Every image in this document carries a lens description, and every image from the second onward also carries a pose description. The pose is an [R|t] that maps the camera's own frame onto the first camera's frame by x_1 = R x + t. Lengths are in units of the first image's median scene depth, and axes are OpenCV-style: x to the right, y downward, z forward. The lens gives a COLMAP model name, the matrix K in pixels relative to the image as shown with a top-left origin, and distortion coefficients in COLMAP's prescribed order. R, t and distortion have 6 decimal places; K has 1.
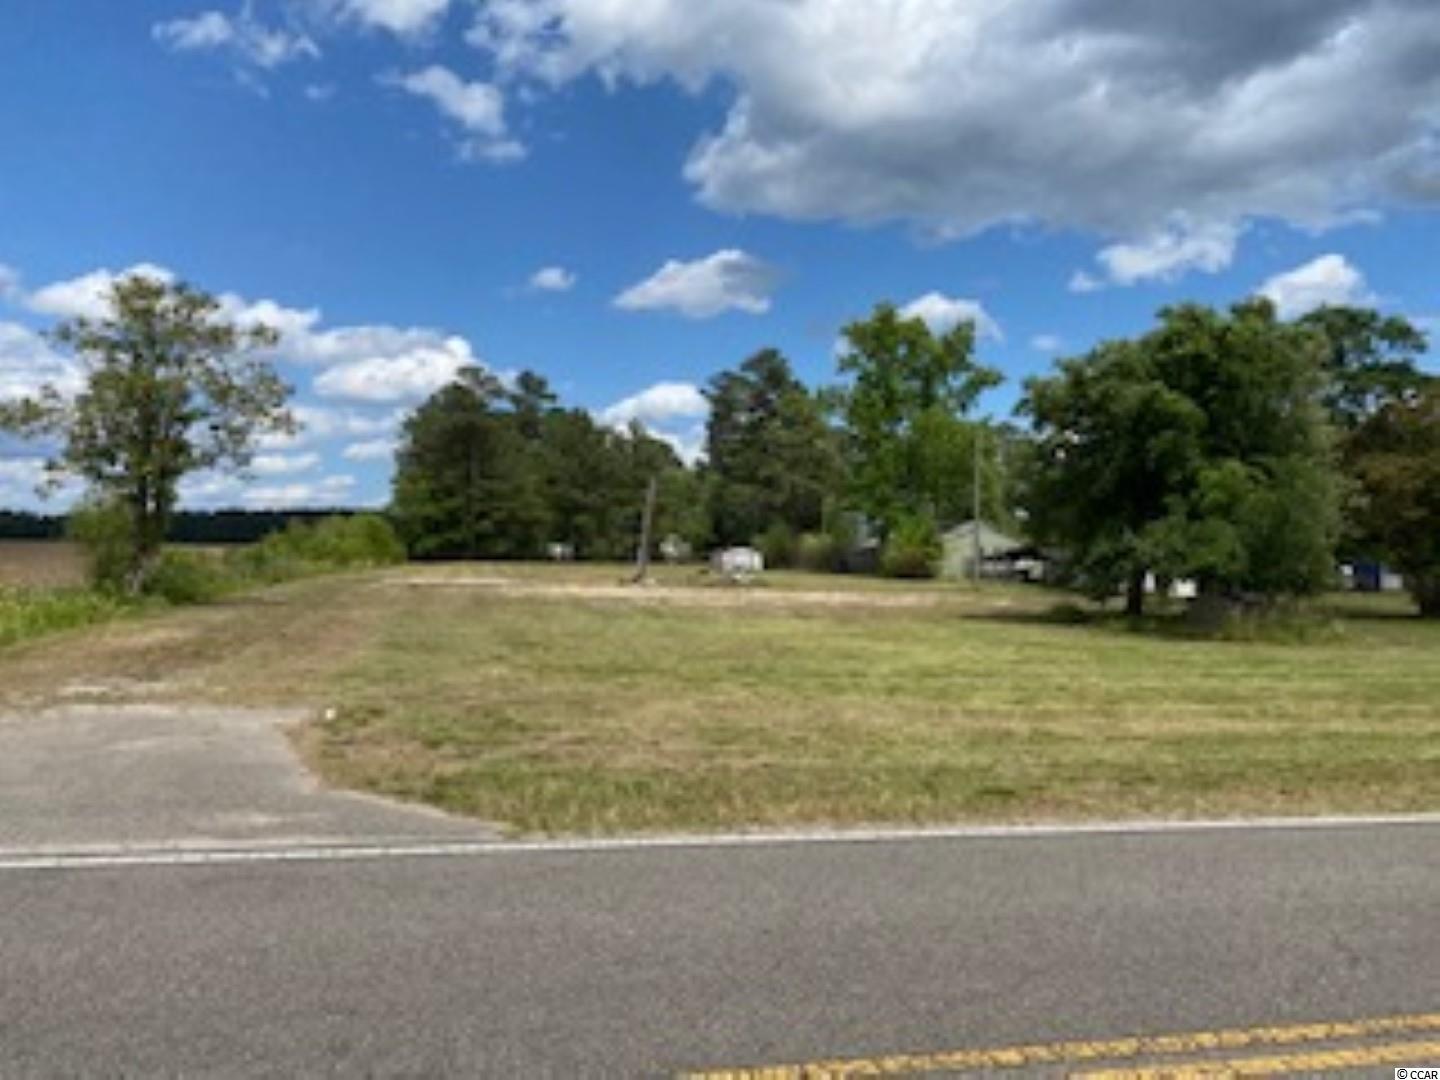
lens RADIAL K [[1099.1, 0, 711.7], [0, 1099.1, 469.4], [0, 0, 1]] dist [0.014533, -0.012356]
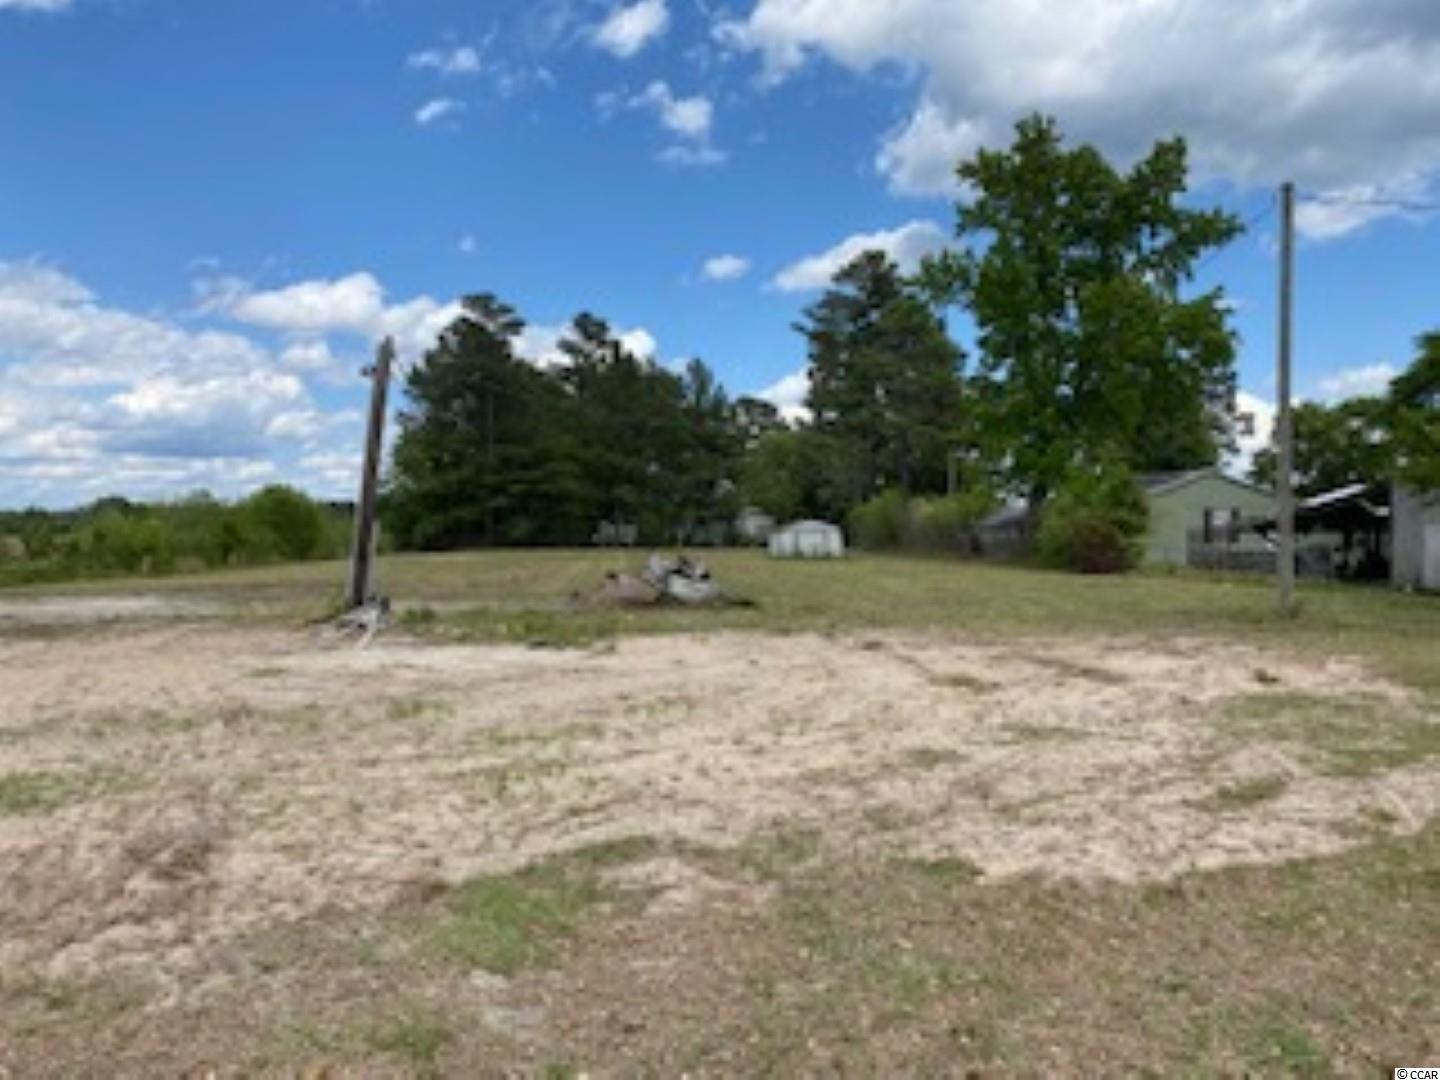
lens RADIAL K [[1099.1, 0, 727.1], [0, 1099.1, 515.8], [0, 0, 1]] dist [0.014533, -0.012356]
pose [[0.992252, -0.025119, -0.121680, 0.042300], [0.032277, 0.997839, 0.057223, 0.022004], [0.119979, -0.060708, 0.990919, 0.265754]]
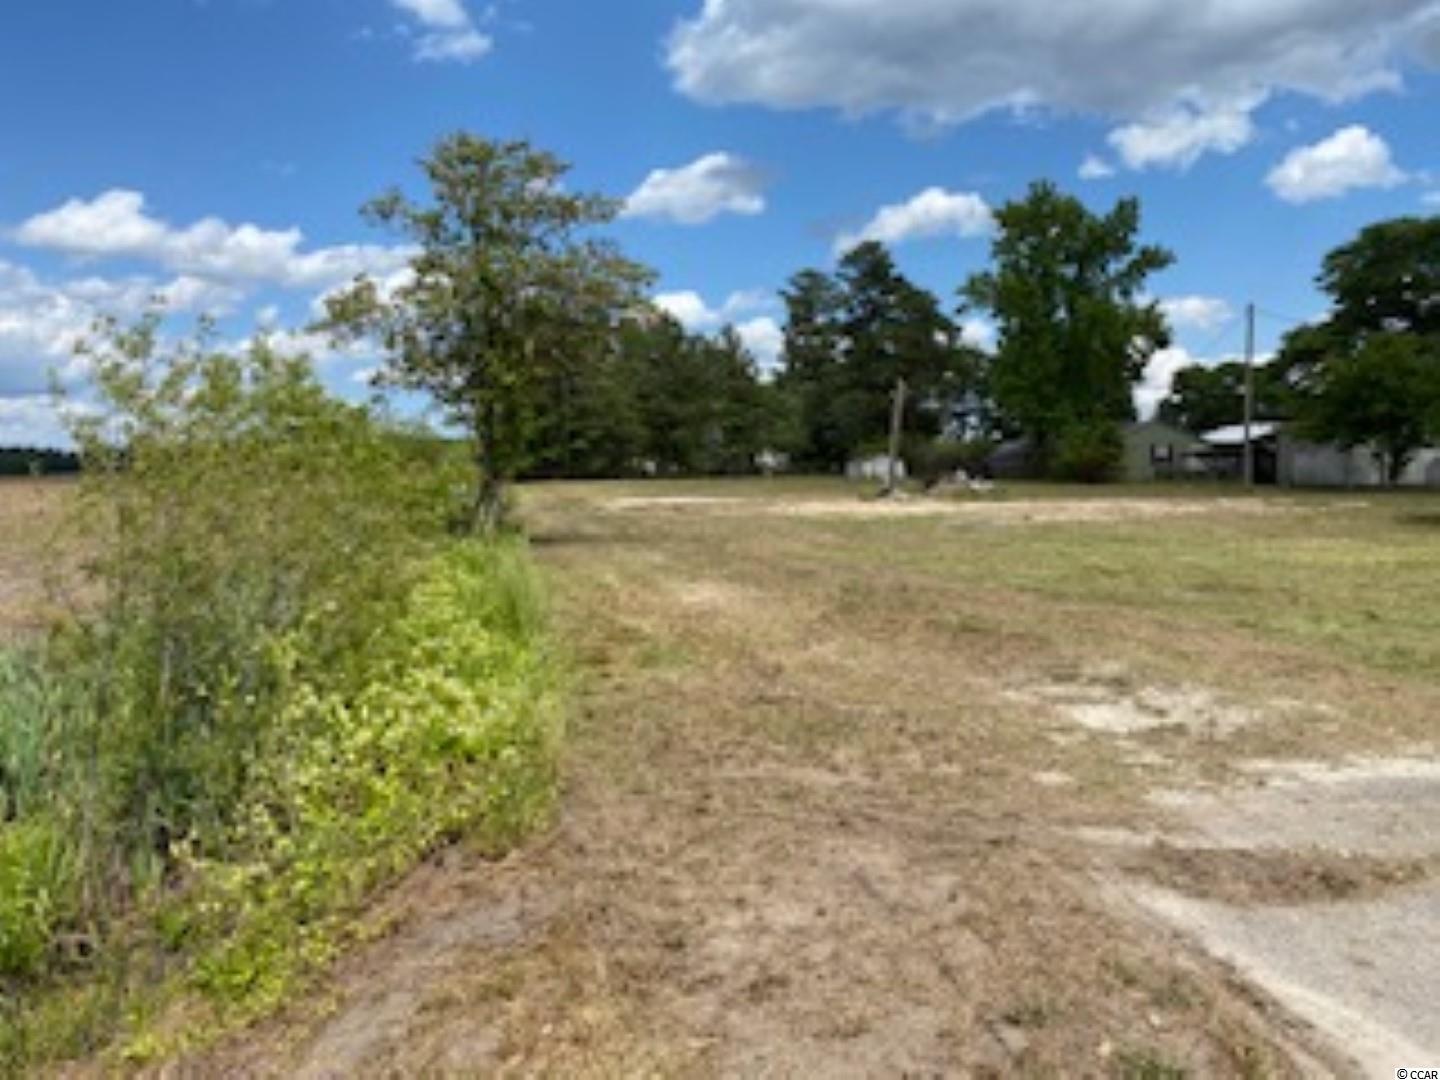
lens RADIAL K [[1099.1, 0, 720.8], [0, 1099.1, 544.3], [0, 0, 1]] dist [0.014533, -0.012356]
pose [[0.999236, -0.038959, -0.003021, -0.084061], [0.038978, 0.988246, 0.147821, 0.001145], [-0.002774, -0.147826, 0.989010, 0.045237]]
